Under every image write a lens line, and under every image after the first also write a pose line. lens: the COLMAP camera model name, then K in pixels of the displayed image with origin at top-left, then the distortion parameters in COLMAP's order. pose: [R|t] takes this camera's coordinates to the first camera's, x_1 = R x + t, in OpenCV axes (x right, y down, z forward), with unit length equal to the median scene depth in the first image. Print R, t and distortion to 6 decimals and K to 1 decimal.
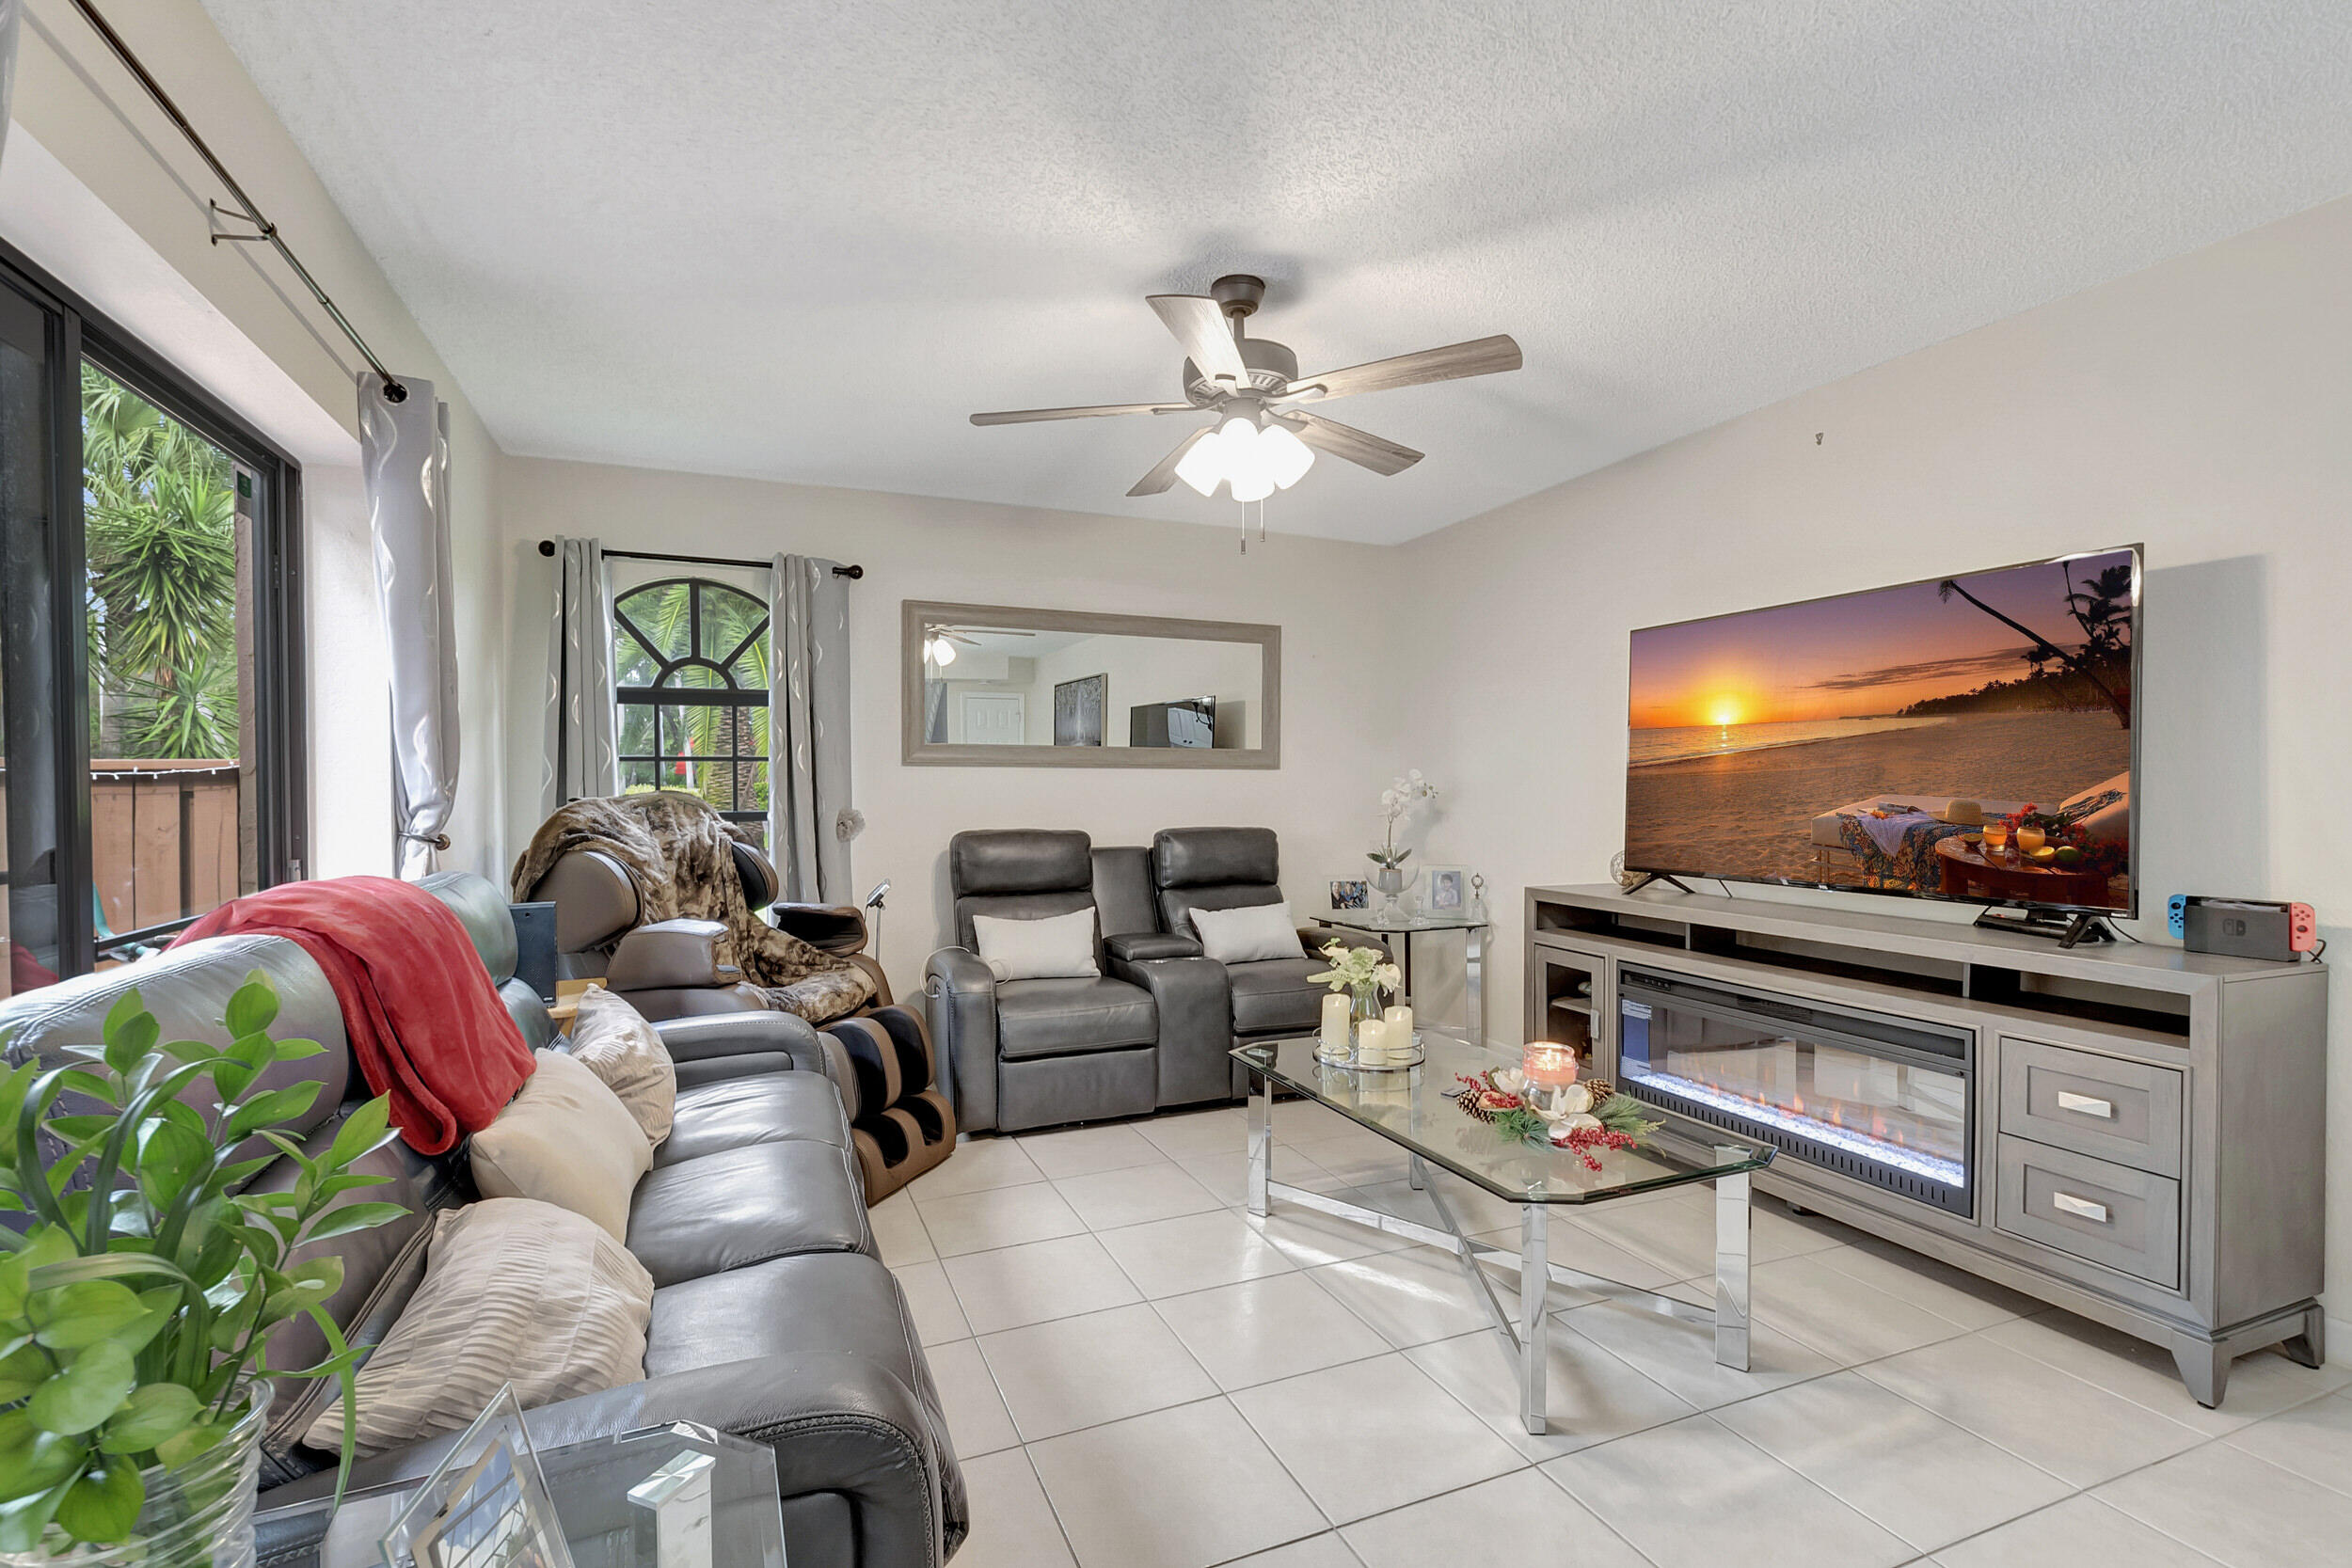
lens RADIAL K [[1046.3, 0, 1171.3], [0, 1046.3, 803.4], [0, 0, 1]] dist [-0.009287, 0.000758]
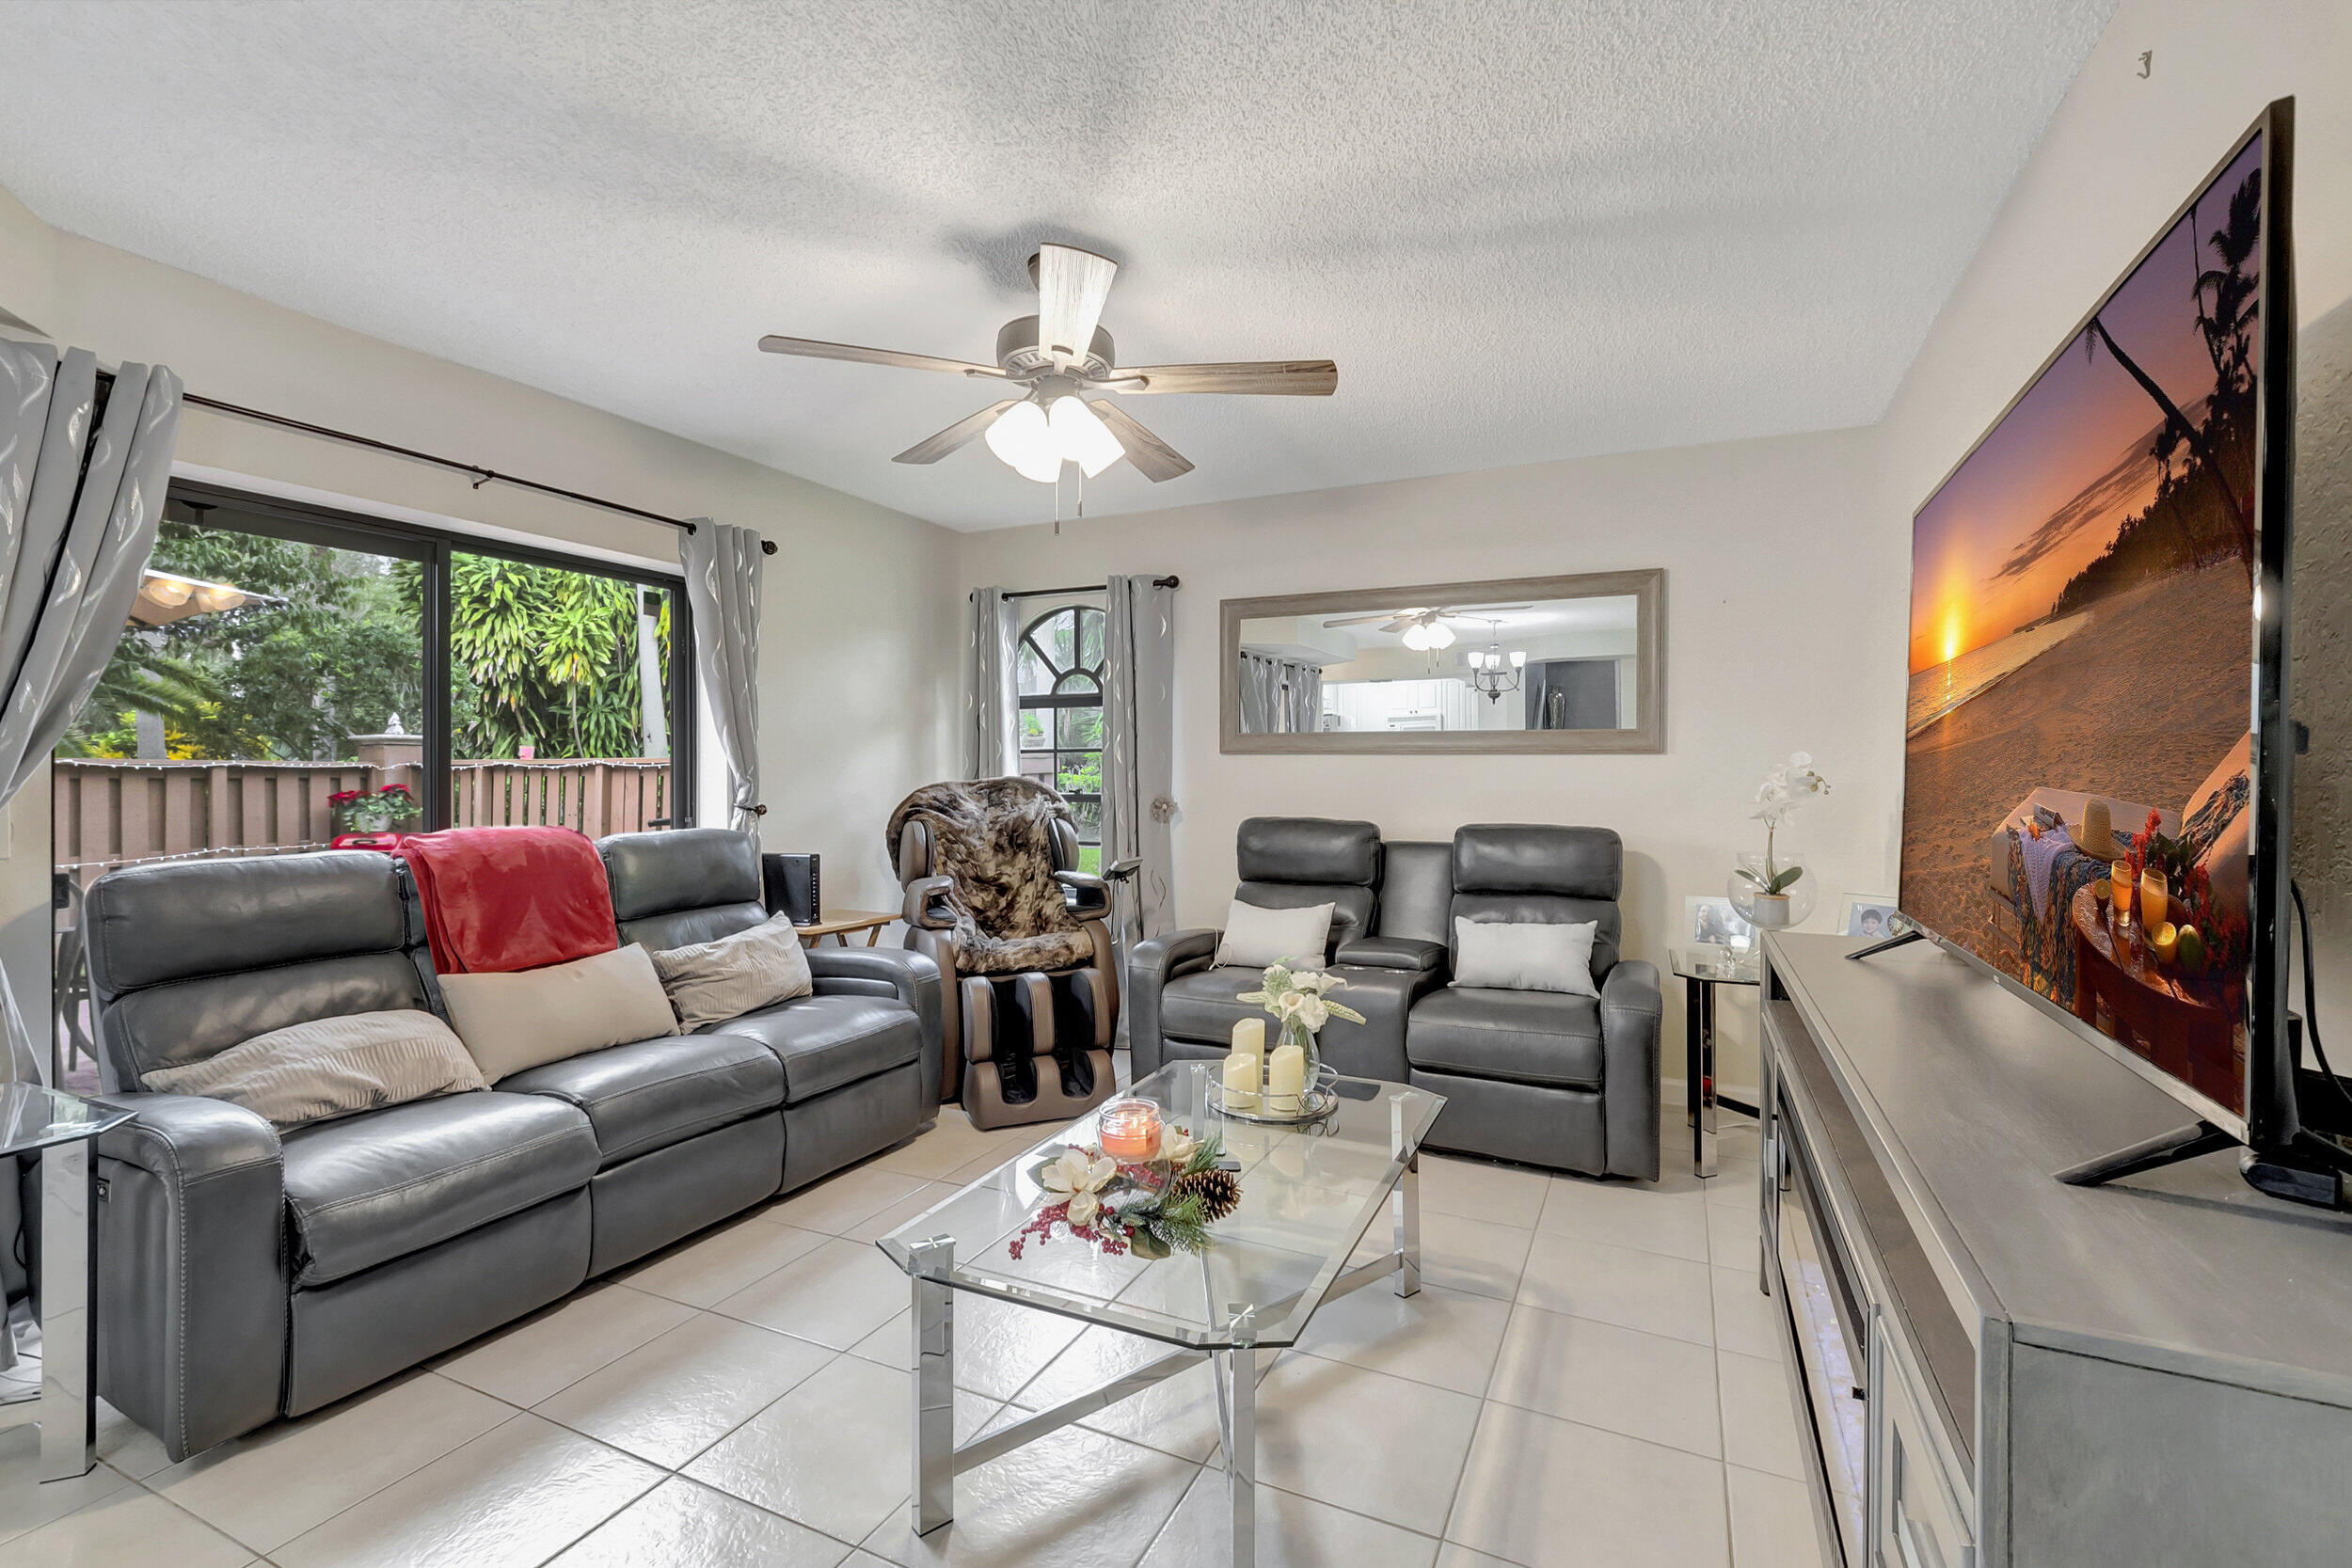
lens RADIAL K [[1046.3, 0, 1160.4], [0, 1046.3, 768.4], [0, 0, 1]] dist [-0.009287, 0.000758]
pose [[0.655865, -0.003368, -0.754871, 0.591298], [-0.016052, 0.999702, -0.018407, -0.001766], [0.754708, 0.024189, 0.655615, 0.299277]]
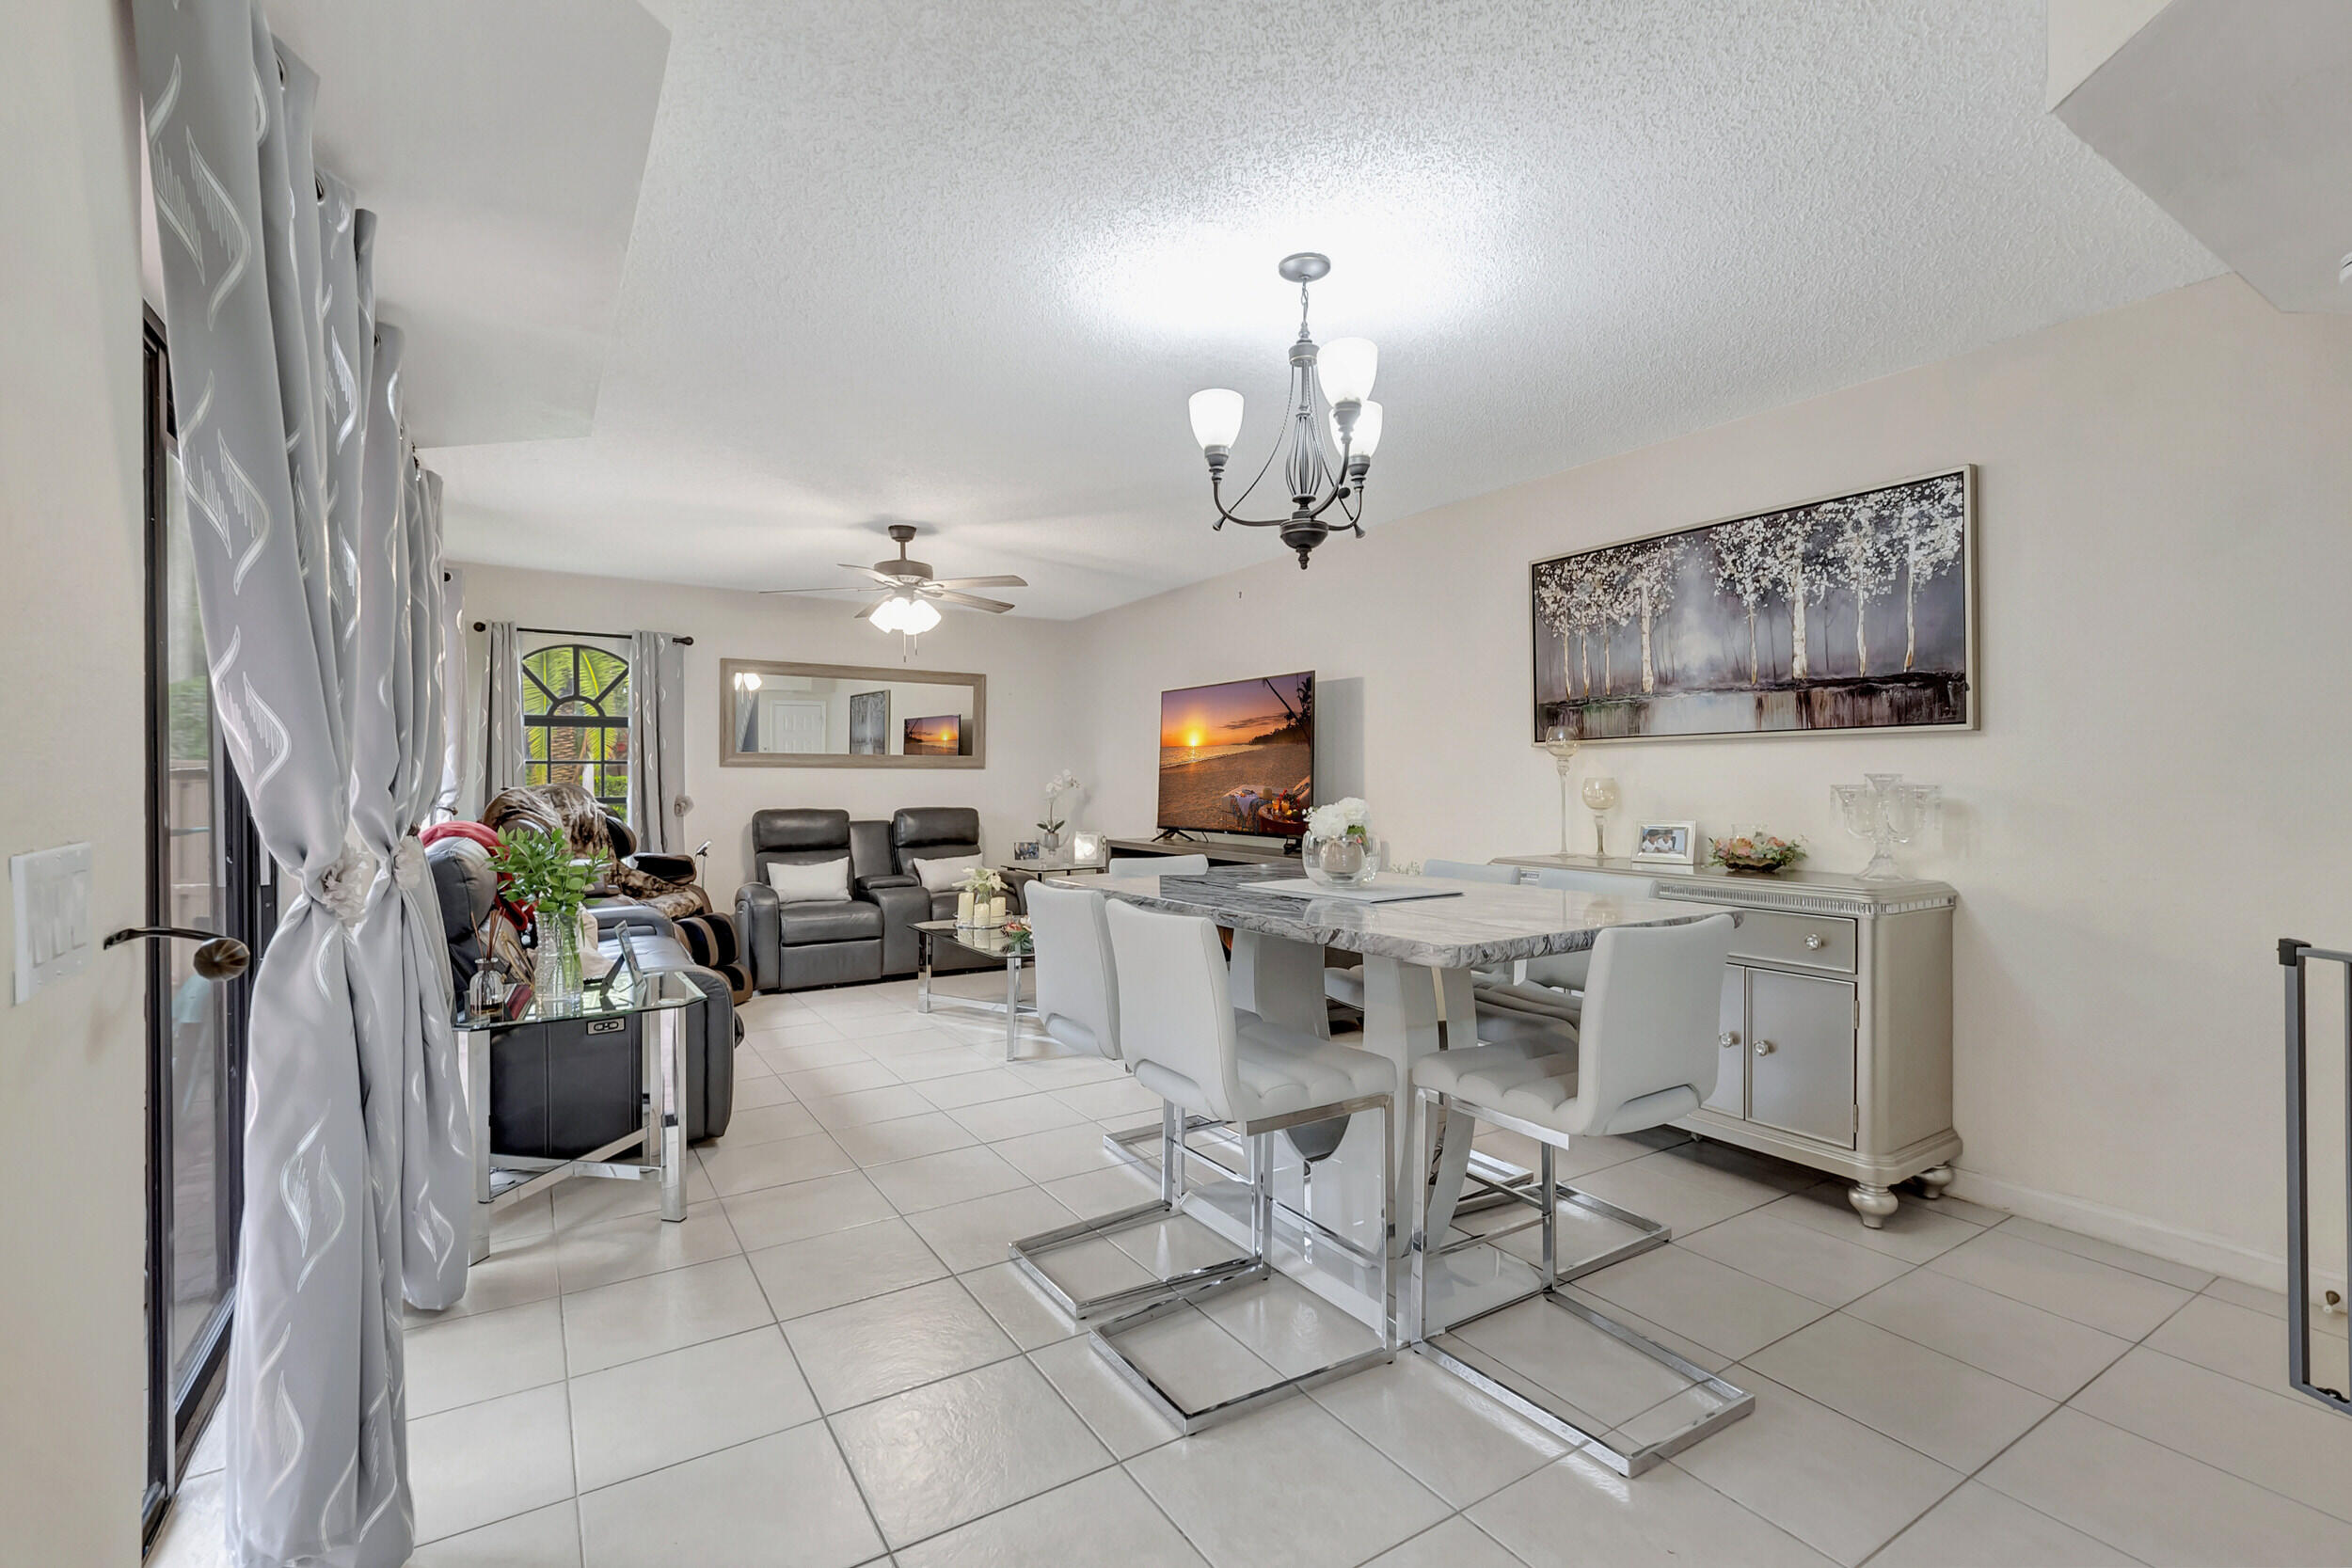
lens RADIAL K [[1046.3, 0, 1171.0], [0, 1046.3, 792.9], [0, 0, 1]] dist [-0.009287, 0.000758]
pose [[0.989375, -0.001800, 0.145374, 0.199538], [0.002382, 0.999990, -0.003829, 0.011040], [-0.145366, 0.004134, 0.989369, -0.699608]]
